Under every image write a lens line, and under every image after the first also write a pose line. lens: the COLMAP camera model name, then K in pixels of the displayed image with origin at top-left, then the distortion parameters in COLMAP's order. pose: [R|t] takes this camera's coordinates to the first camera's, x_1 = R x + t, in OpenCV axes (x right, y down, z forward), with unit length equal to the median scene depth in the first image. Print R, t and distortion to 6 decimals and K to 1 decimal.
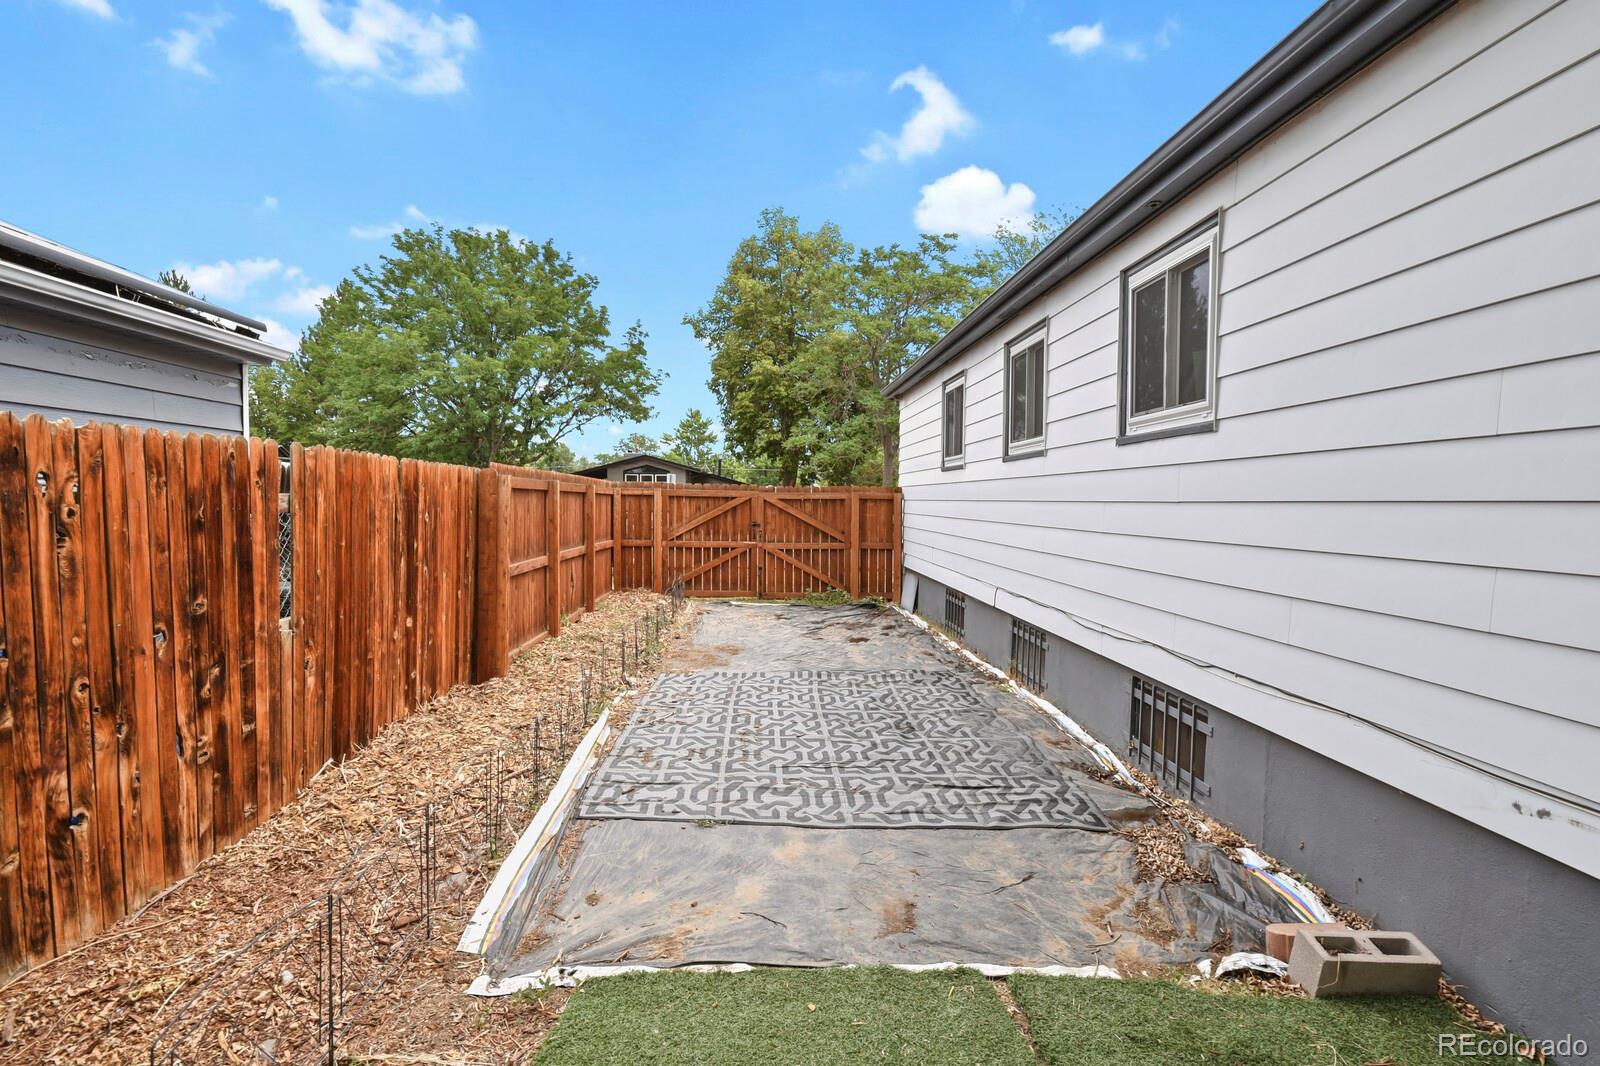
lens RADIAL K [[783.3, 0, 798.6], [0, 783.3, 531.3], [0, 0, 1]] dist [0.003441, -0.002307]
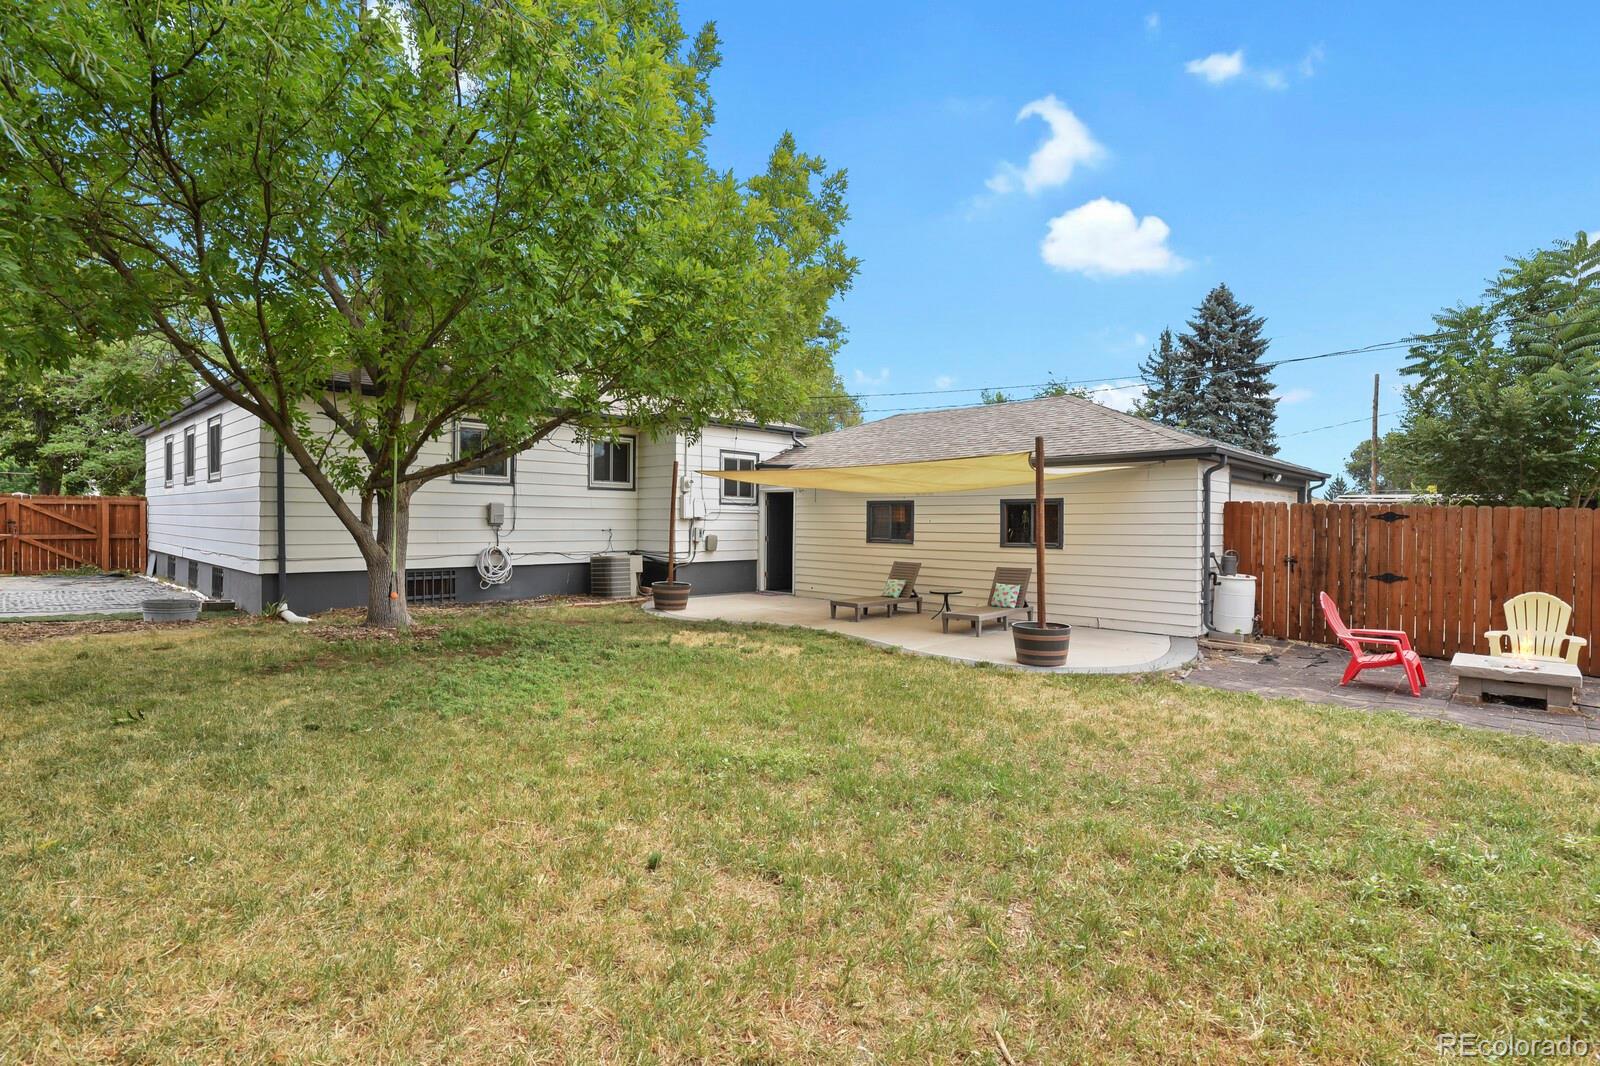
lens RADIAL K [[783.3, 0, 795.4], [0, 783.3, 523.7], [0, 0, 1]] dist [0.003441, -0.002307]
pose [[0.734373, -0.009622, 0.678678, 0.023465], [0.027194, 0.999514, -0.015254, 0.052630], [-0.678201, 0.029658, 0.734278, -0.969883]]
